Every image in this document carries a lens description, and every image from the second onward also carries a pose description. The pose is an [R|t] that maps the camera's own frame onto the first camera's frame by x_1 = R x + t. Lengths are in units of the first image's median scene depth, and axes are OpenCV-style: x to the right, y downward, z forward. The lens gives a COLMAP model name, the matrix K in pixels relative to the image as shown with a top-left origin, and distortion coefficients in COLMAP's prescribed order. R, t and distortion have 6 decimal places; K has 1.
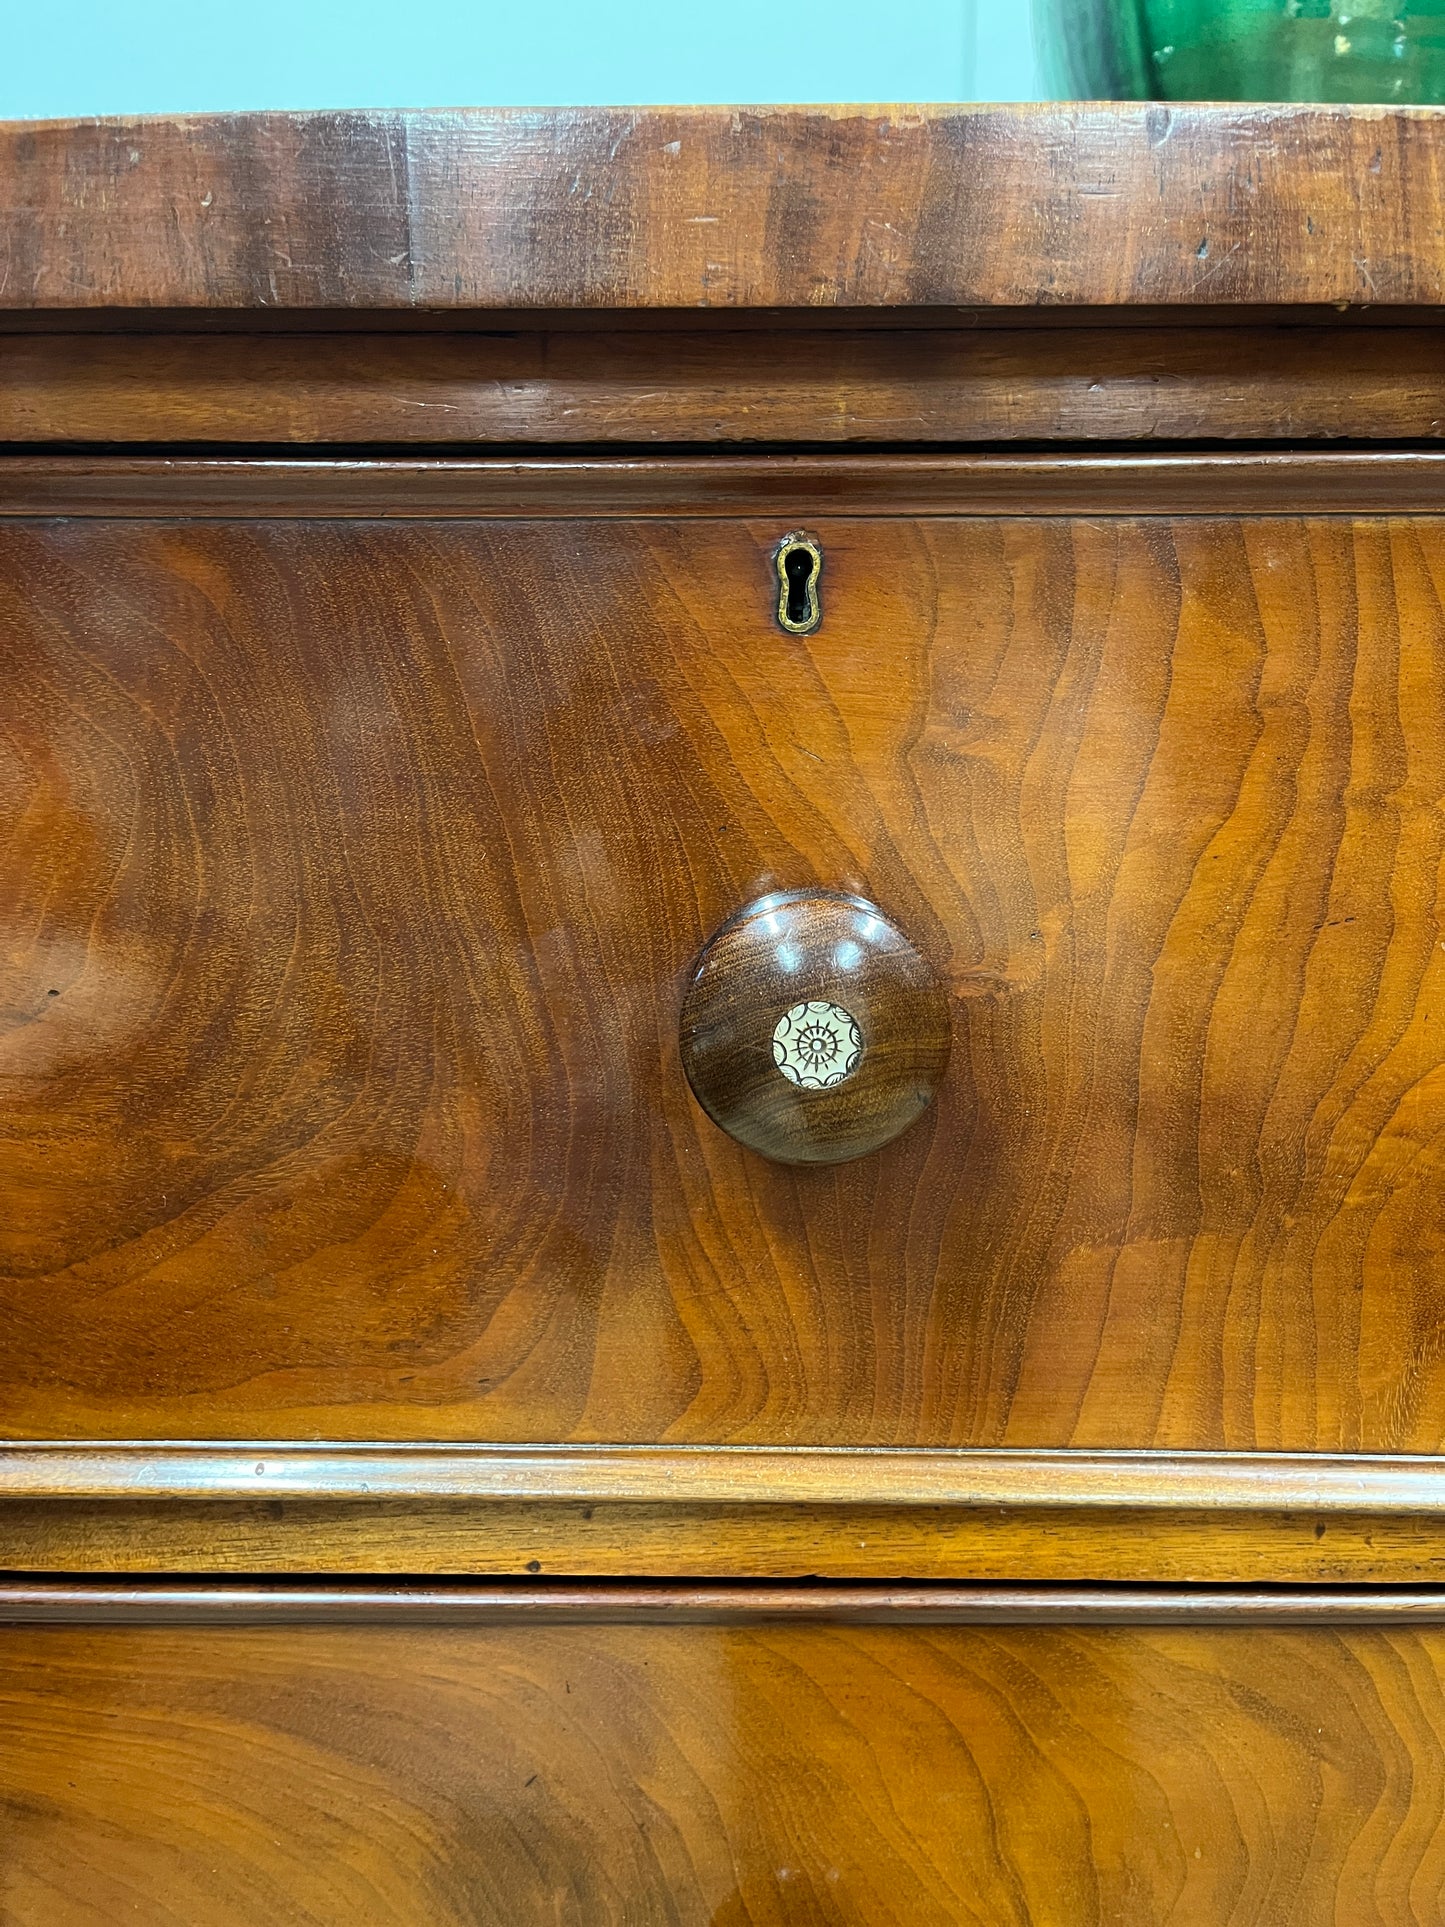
lens RADIAL K [[1485.8, 0, 711.6], [0, 1485.8, 991.0], [0, 0, 1]] dist [0.026501, -0.037883]
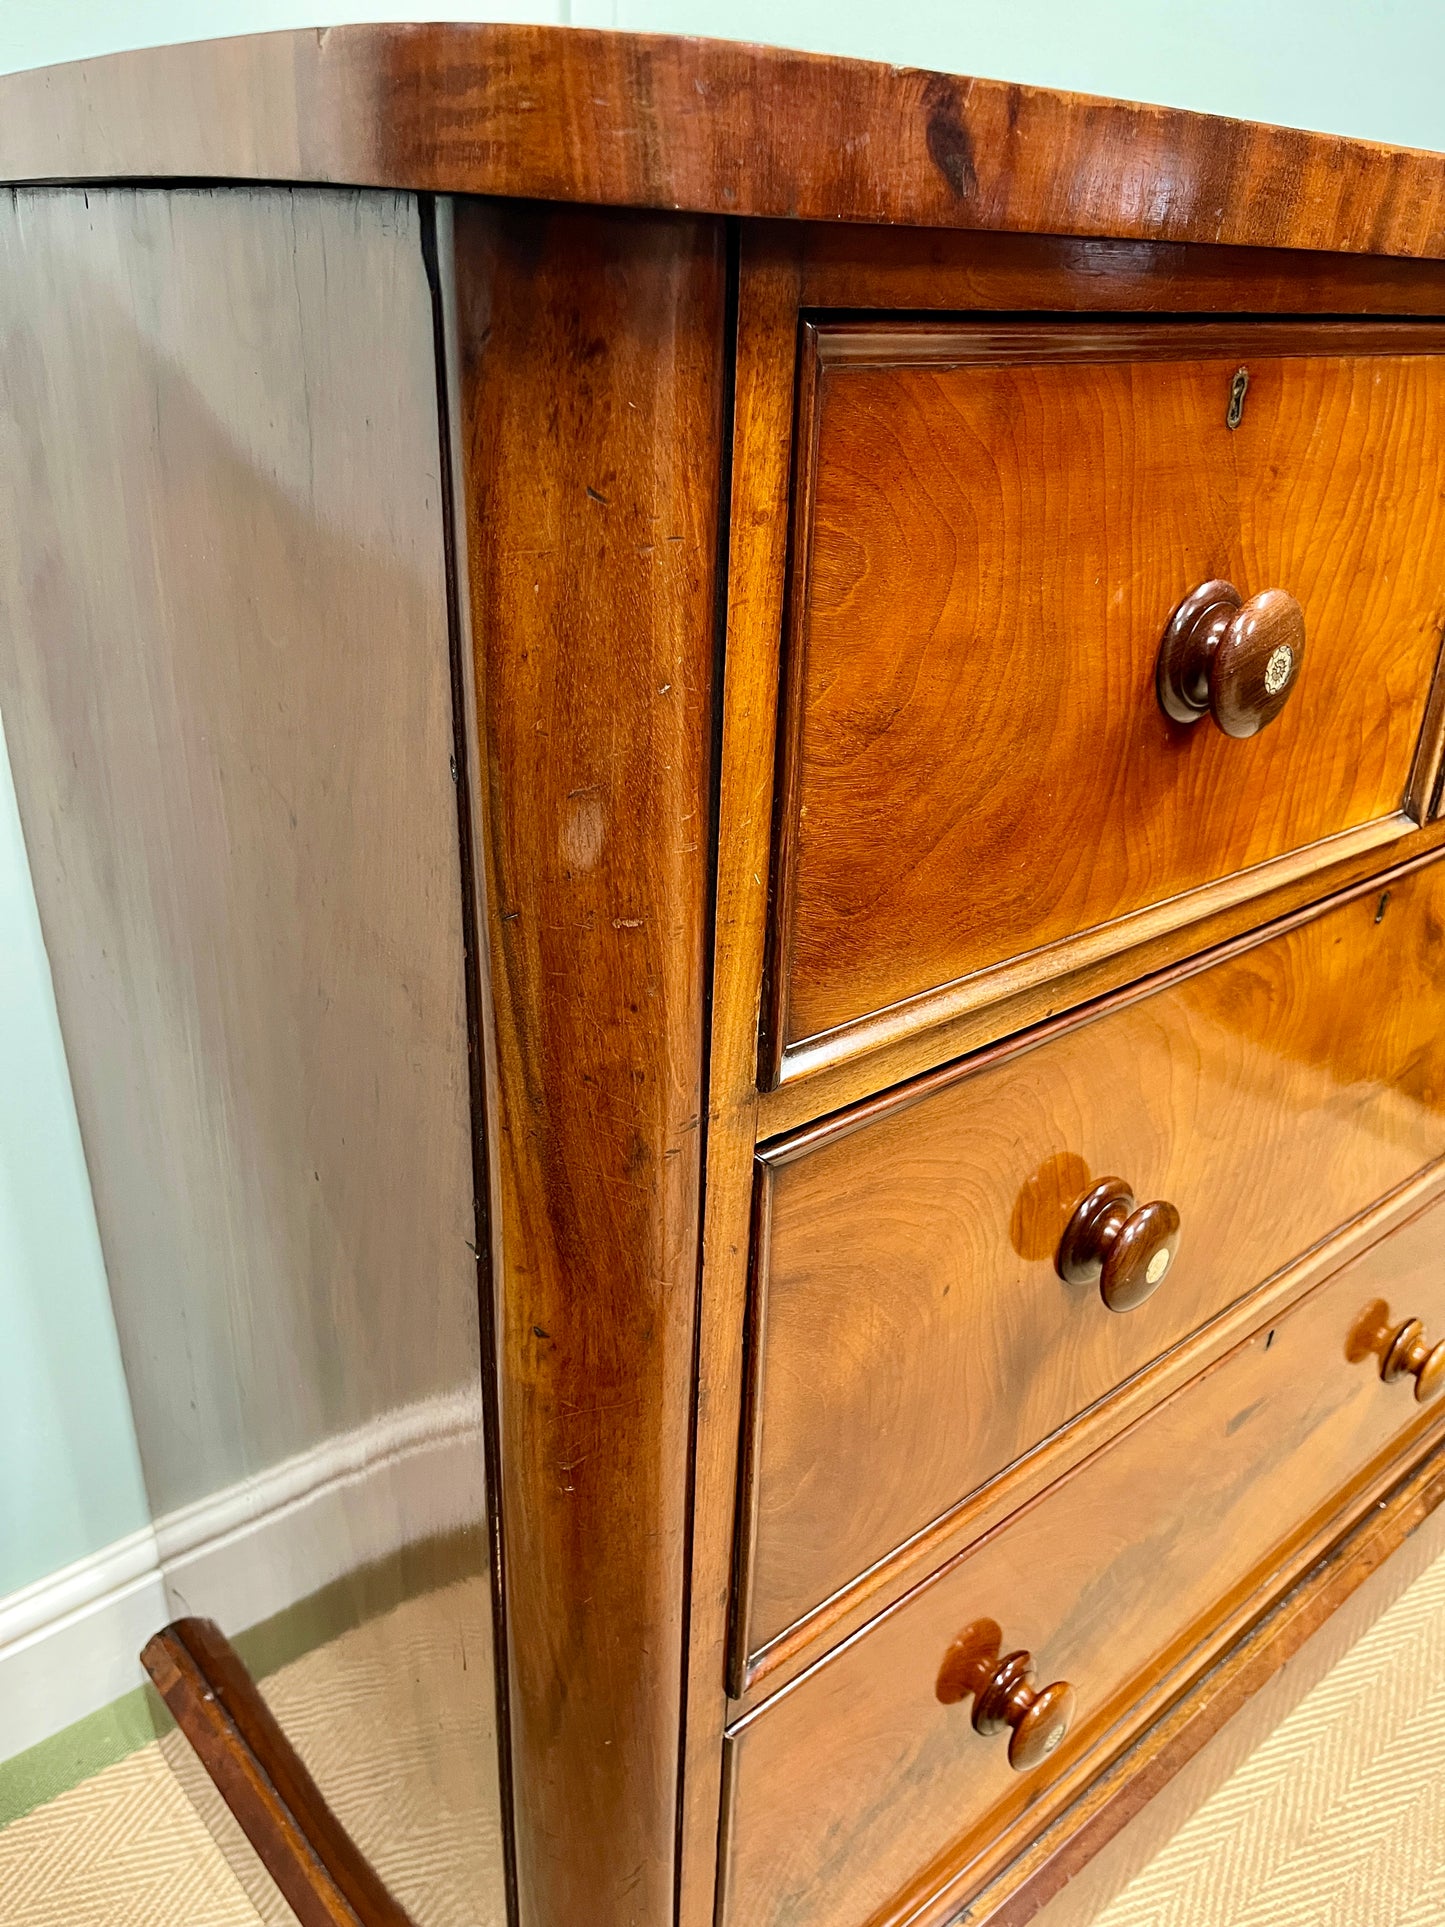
lens RADIAL K [[1485.8, 0, 709.9], [0, 1485.8, 923.4], [0, 0, 1]] dist [0.026501, -0.037883]
pose [[0.739347, -0.248252, 0.625889, -1.449125], [0.090096, 0.957666, 0.273420, -0.198914], [-0.667270, -0.145762, 0.730414, 0.066014]]
